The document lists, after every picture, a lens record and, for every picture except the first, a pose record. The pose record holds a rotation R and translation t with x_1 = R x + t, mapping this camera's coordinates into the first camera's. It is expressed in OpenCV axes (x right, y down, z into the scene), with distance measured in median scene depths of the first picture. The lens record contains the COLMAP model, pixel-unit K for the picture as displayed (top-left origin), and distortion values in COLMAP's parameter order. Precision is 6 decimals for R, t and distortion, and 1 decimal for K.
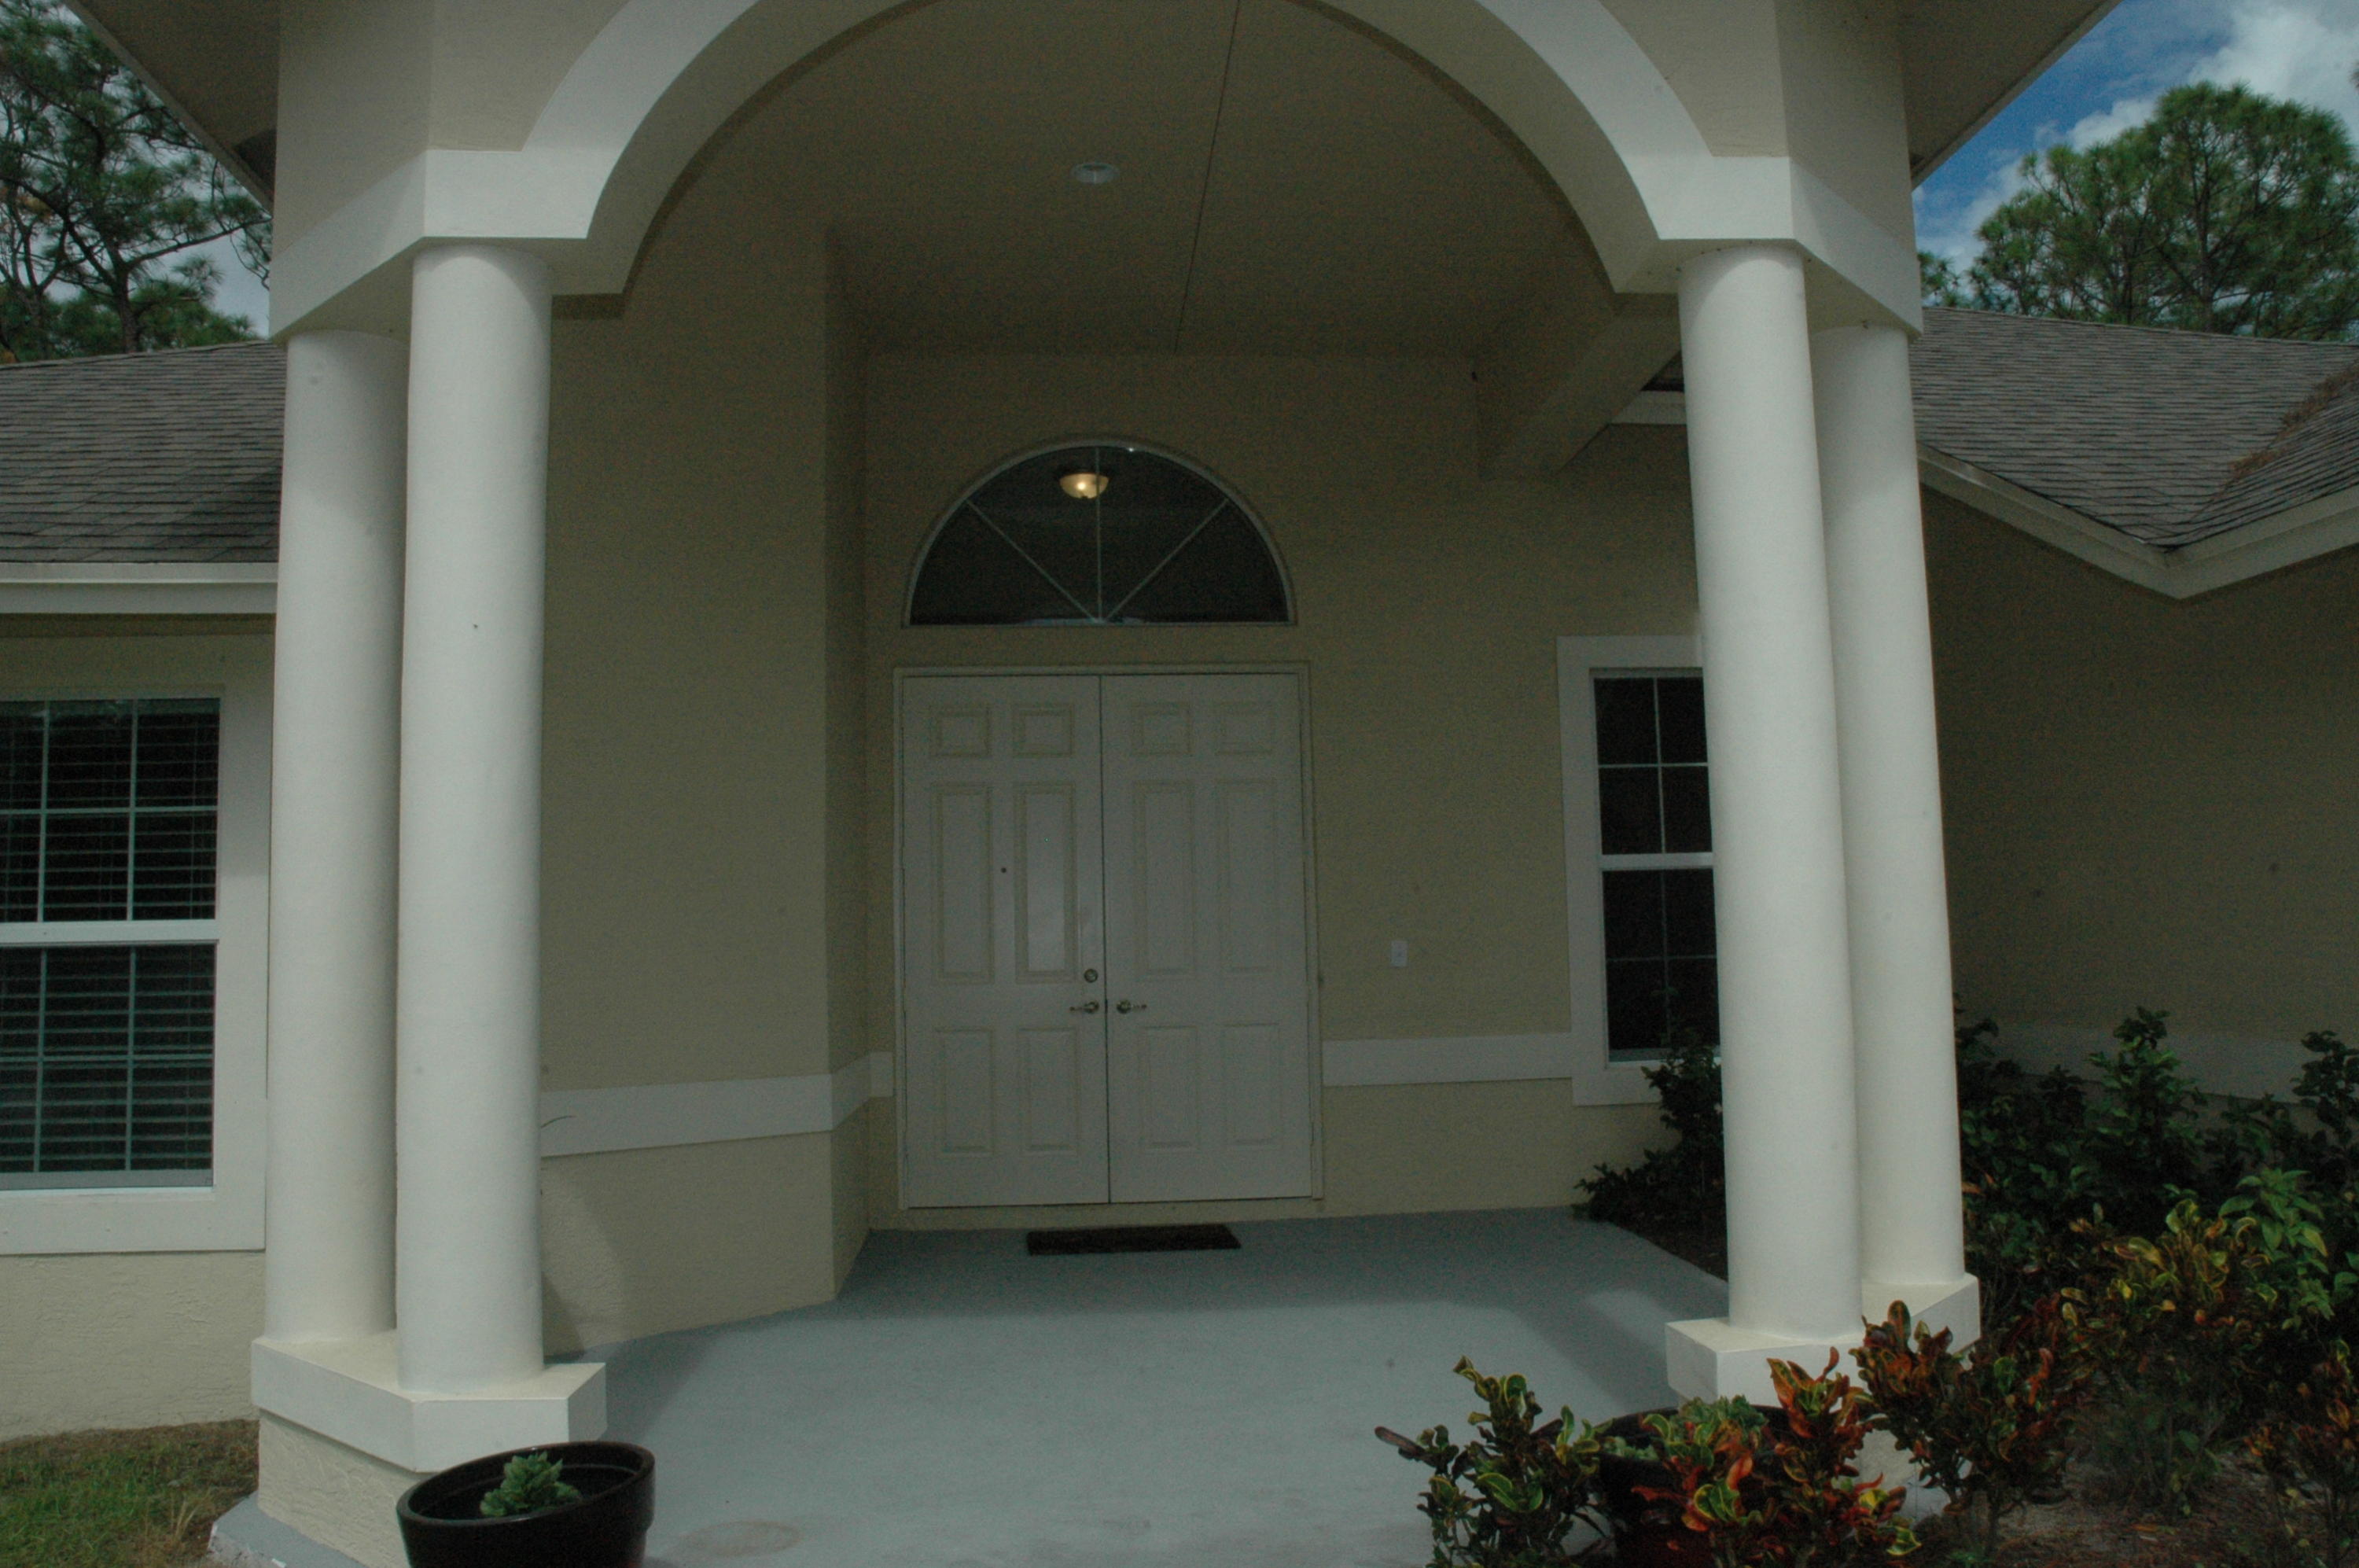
lens RADIAL K [[1807.9, 0, 1187.2], [0, 1807.9, 782.0], [0, 0, 1]] dist [-0.174303, 0.123756]
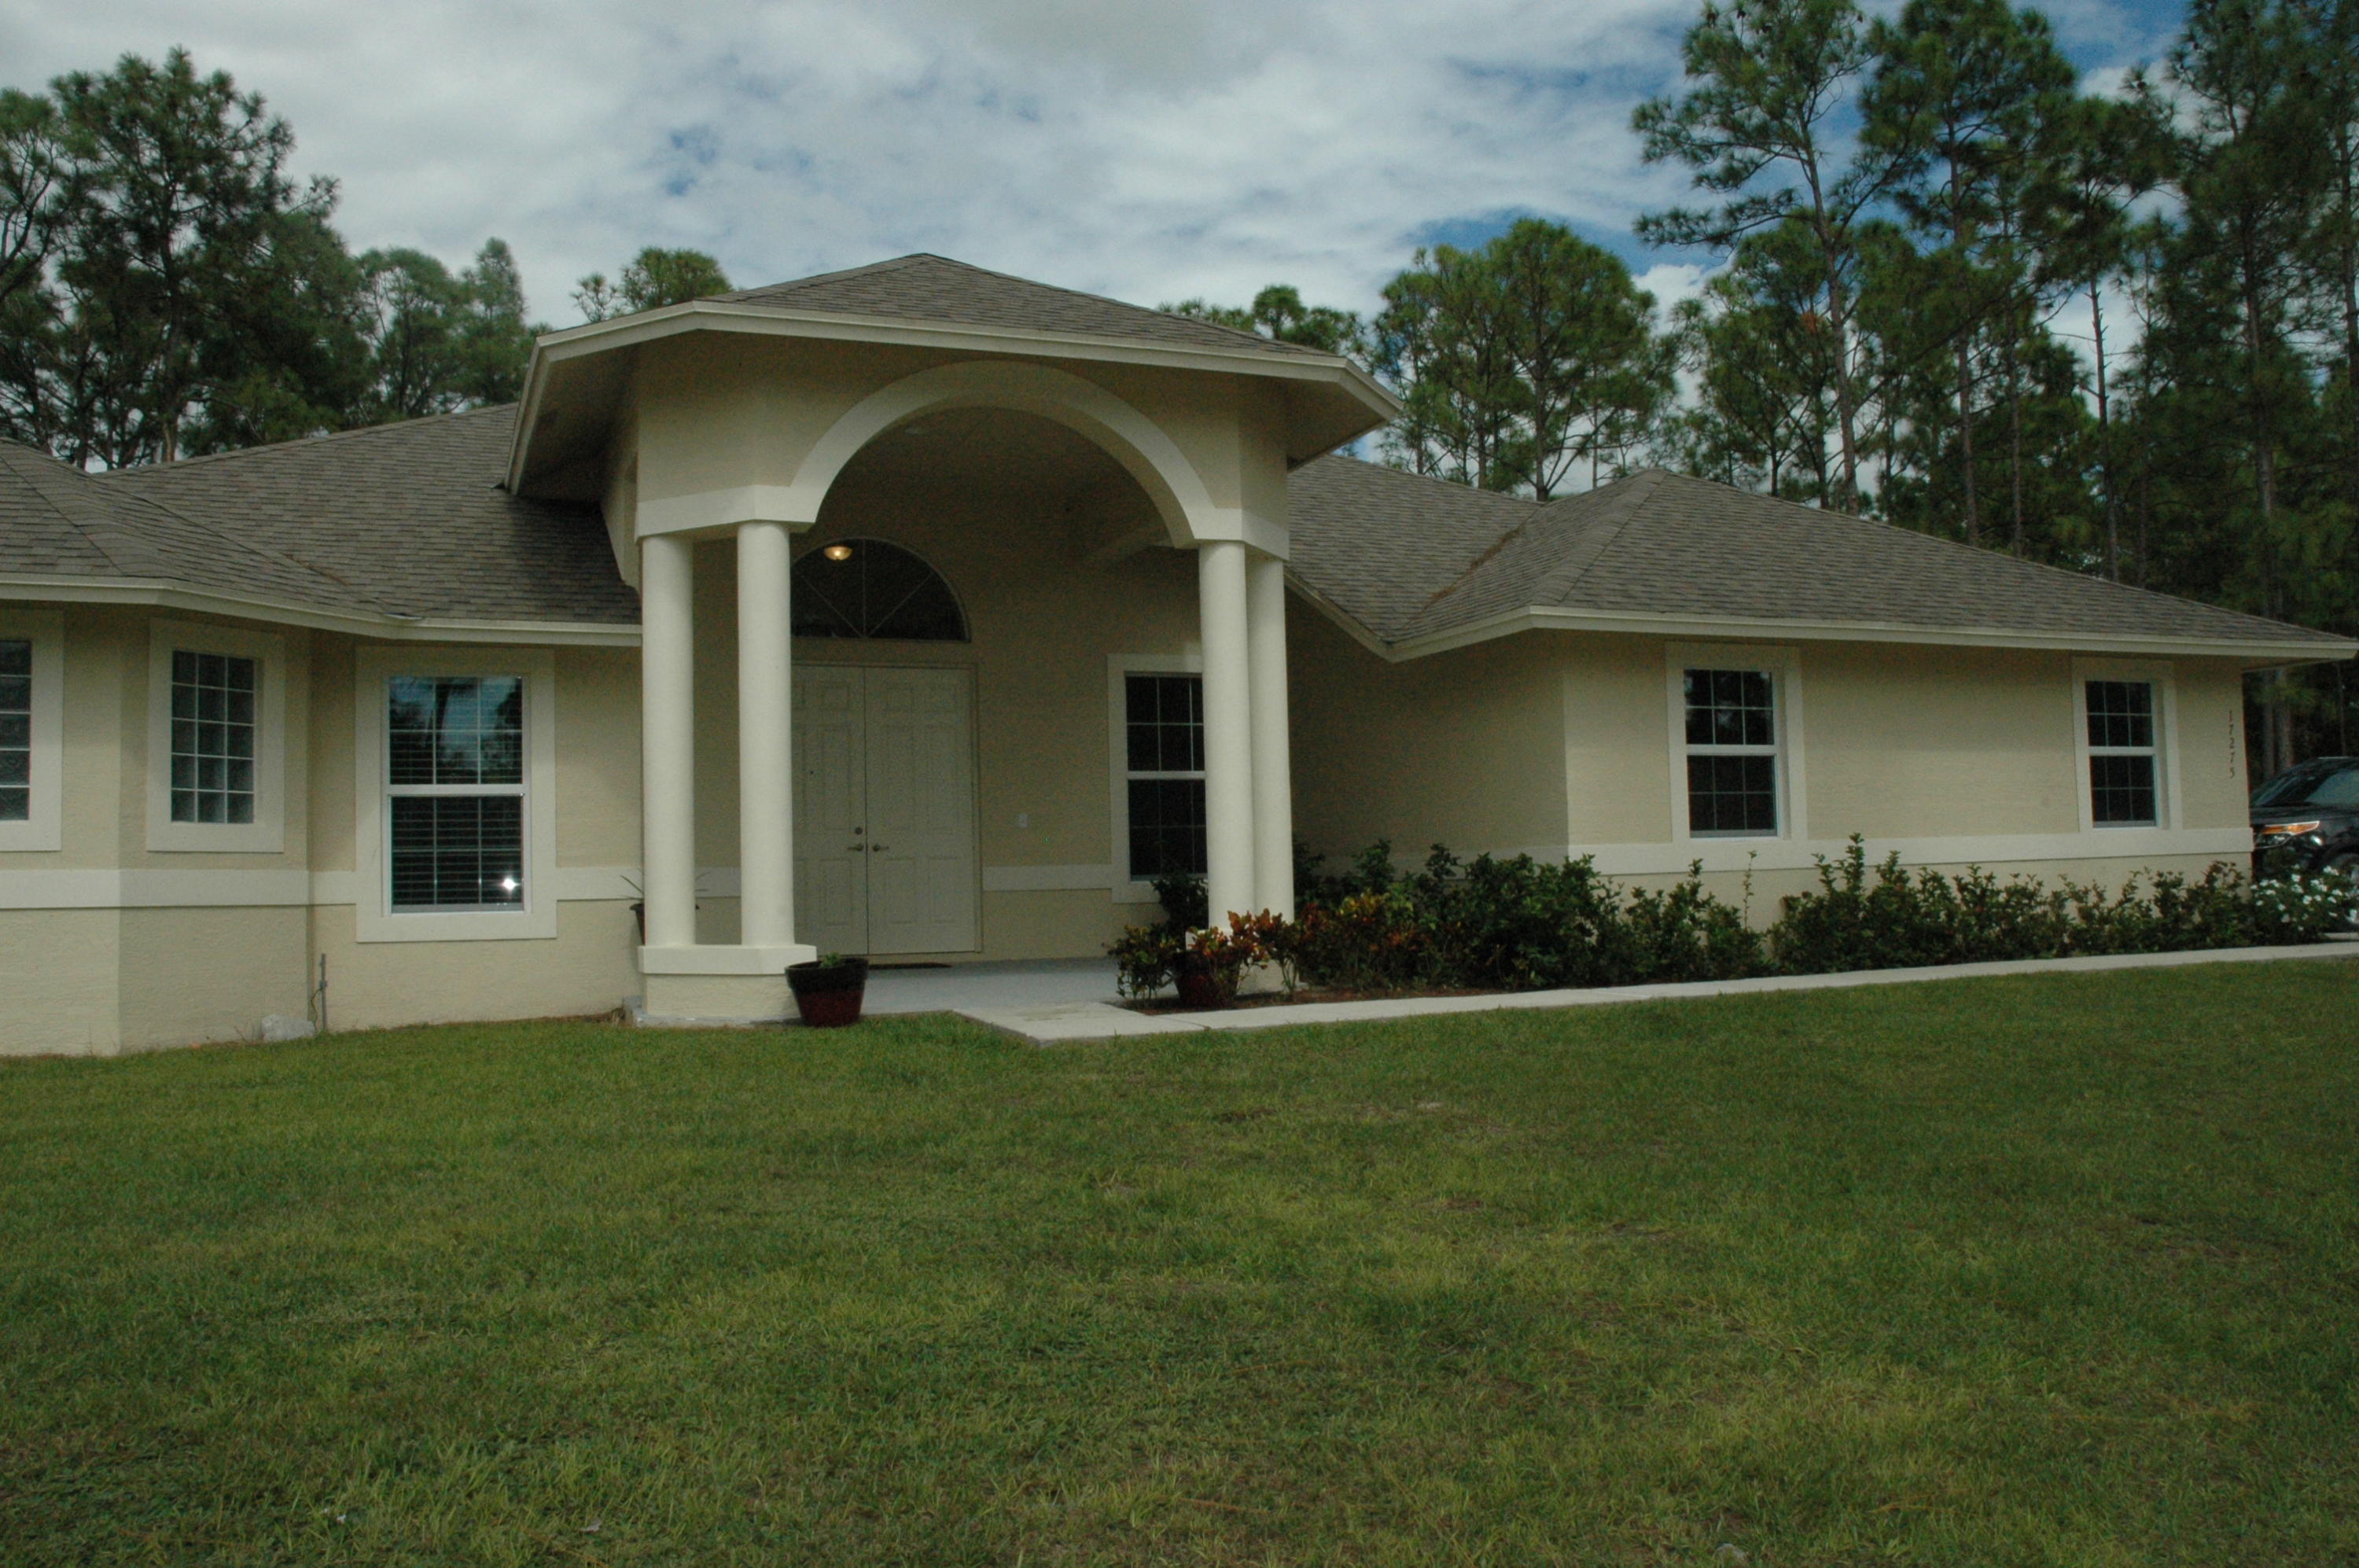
lens RADIAL K [[1796.2, 0, 1164.0], [0, 1796.2, 775.2], [0, 0, 1]] dist [-0.162645, 0.155734]
pose [[0.954582, 0.017479, 0.297435, -0.448164], [-0.026091, 0.999347, 0.025010, -0.004892], [-0.296803, -0.031634, 0.954415, -1.239693]]
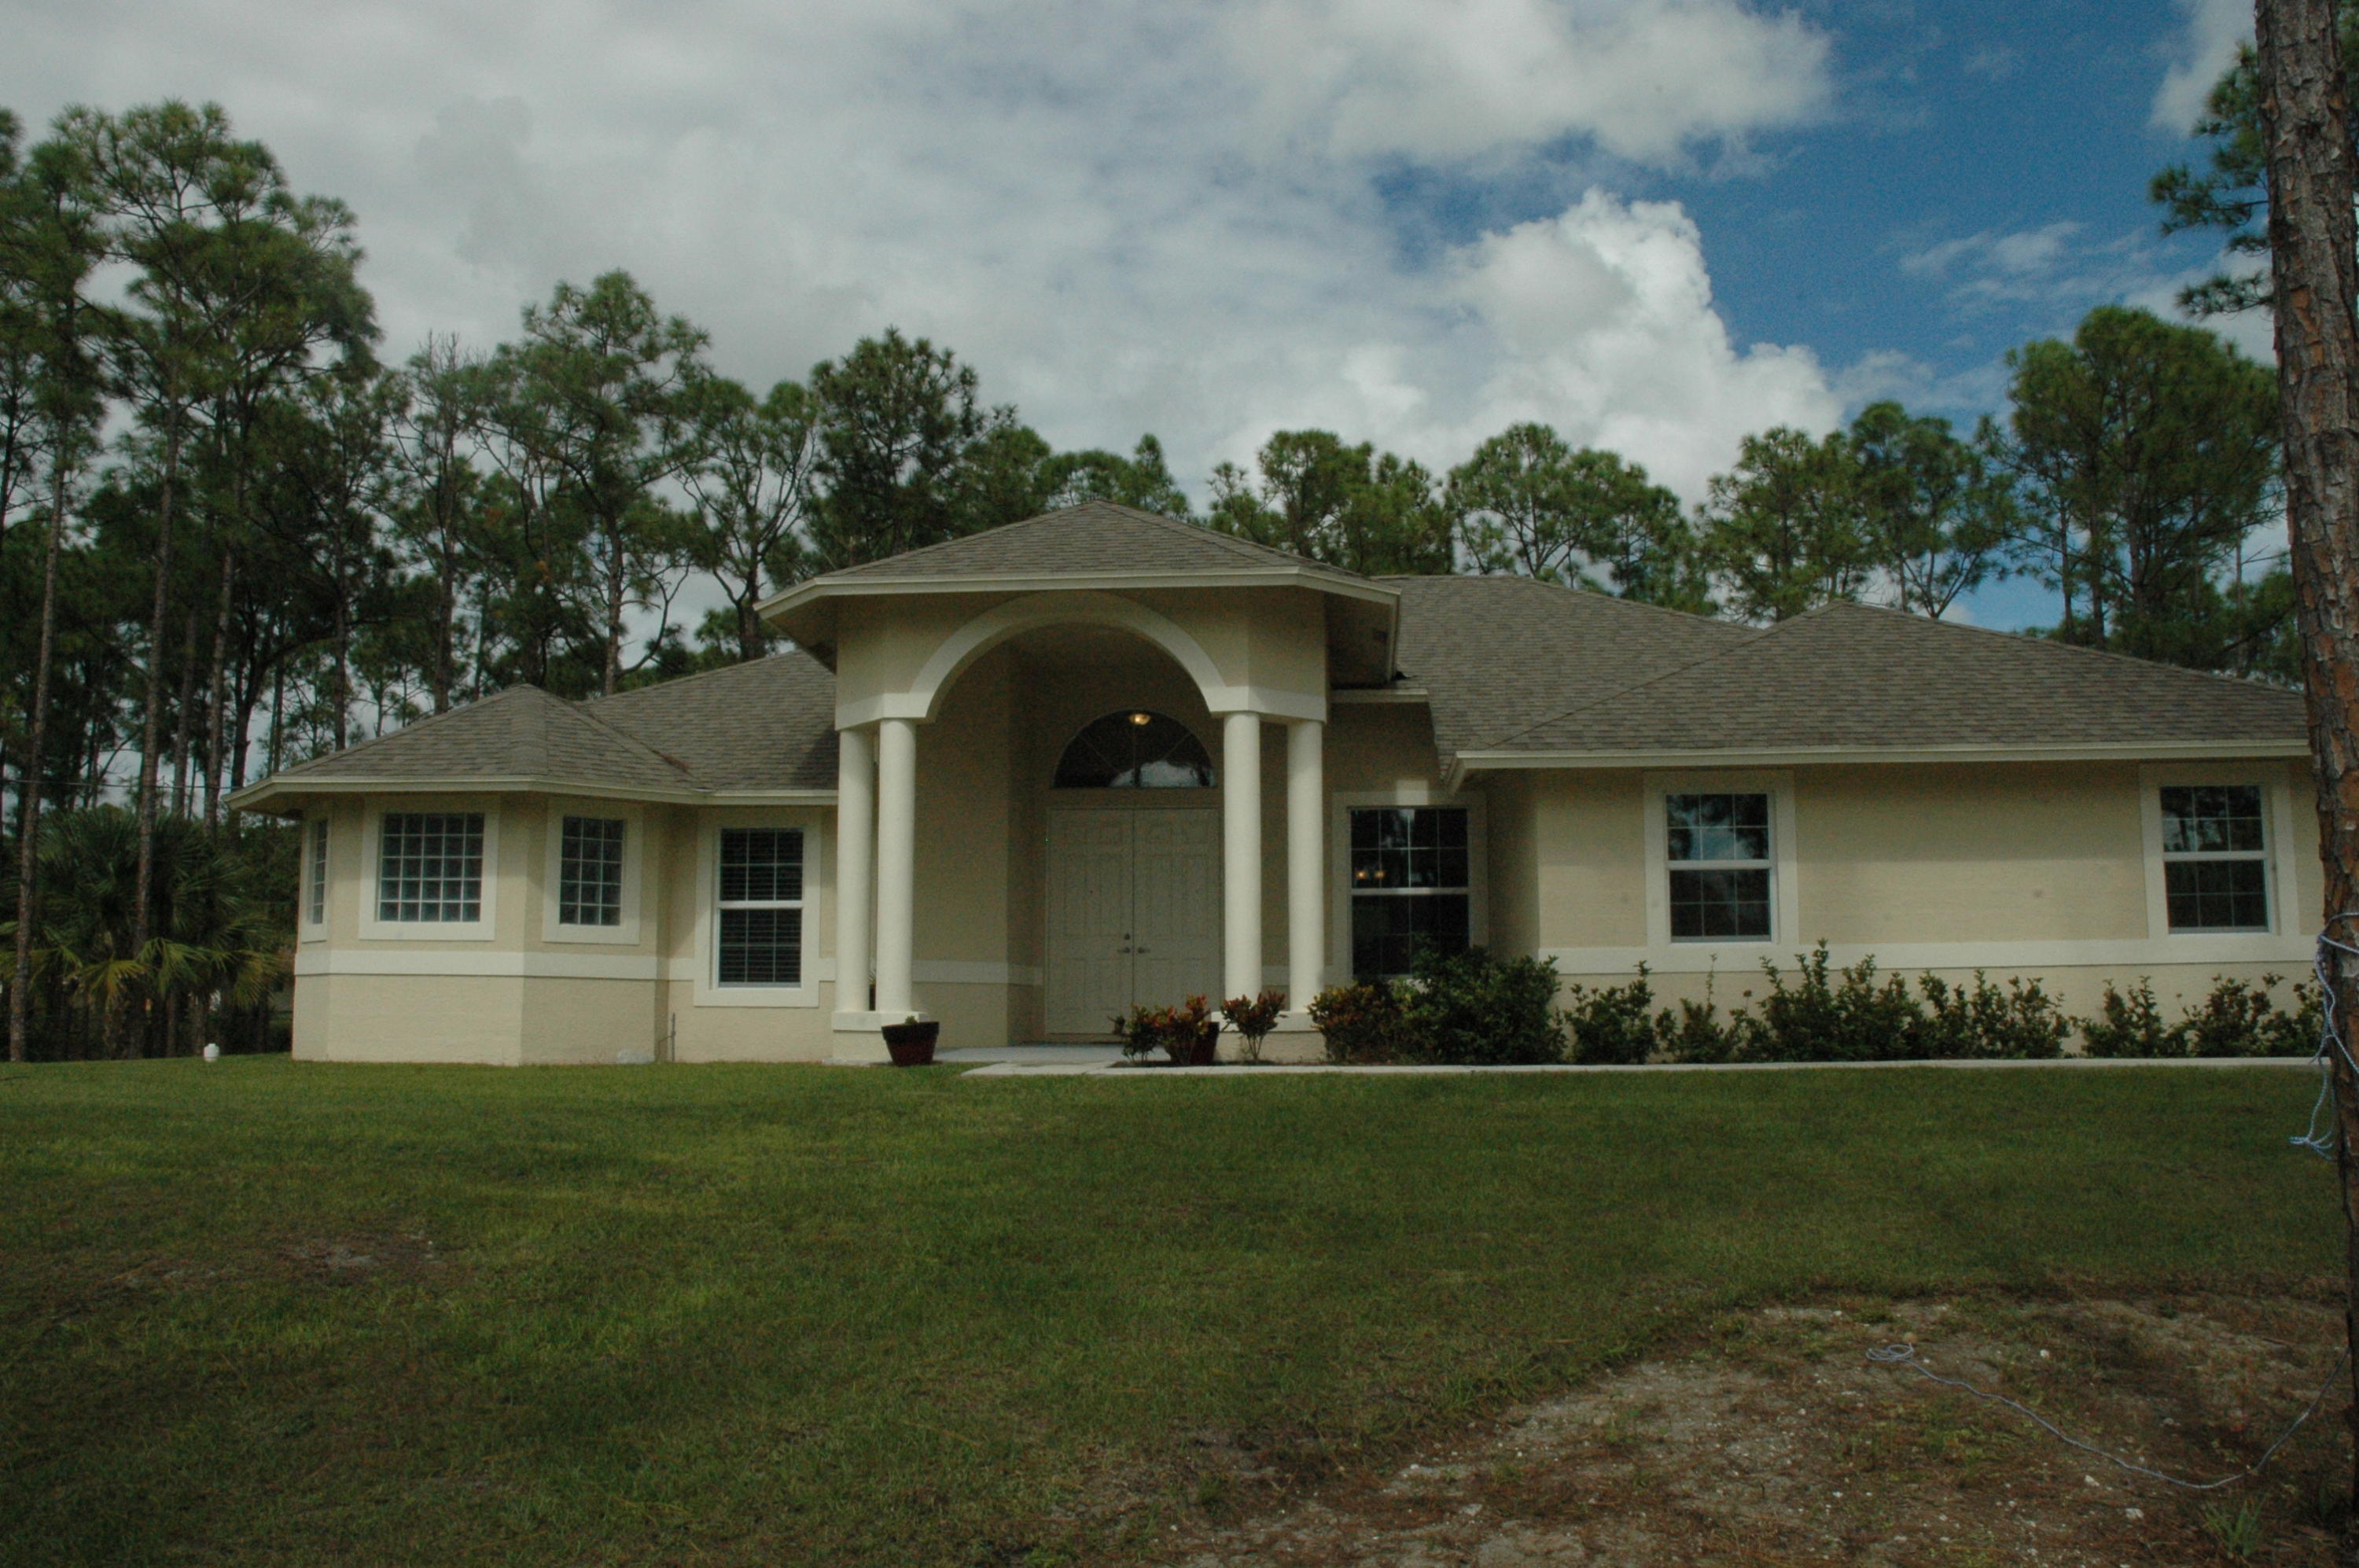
lens RADIAL K [[1796.2, 0, 1164.0], [0, 1796.2, 775.2], [0, 0, 1]] dist [-0.162645, 0.155734]
pose [[0.984923, -0.001066, -0.172990, 0.599472], [-0.004588, 0.999468, -0.032280, -0.042617], [0.172932, 0.032587, 0.984395, -1.949819]]
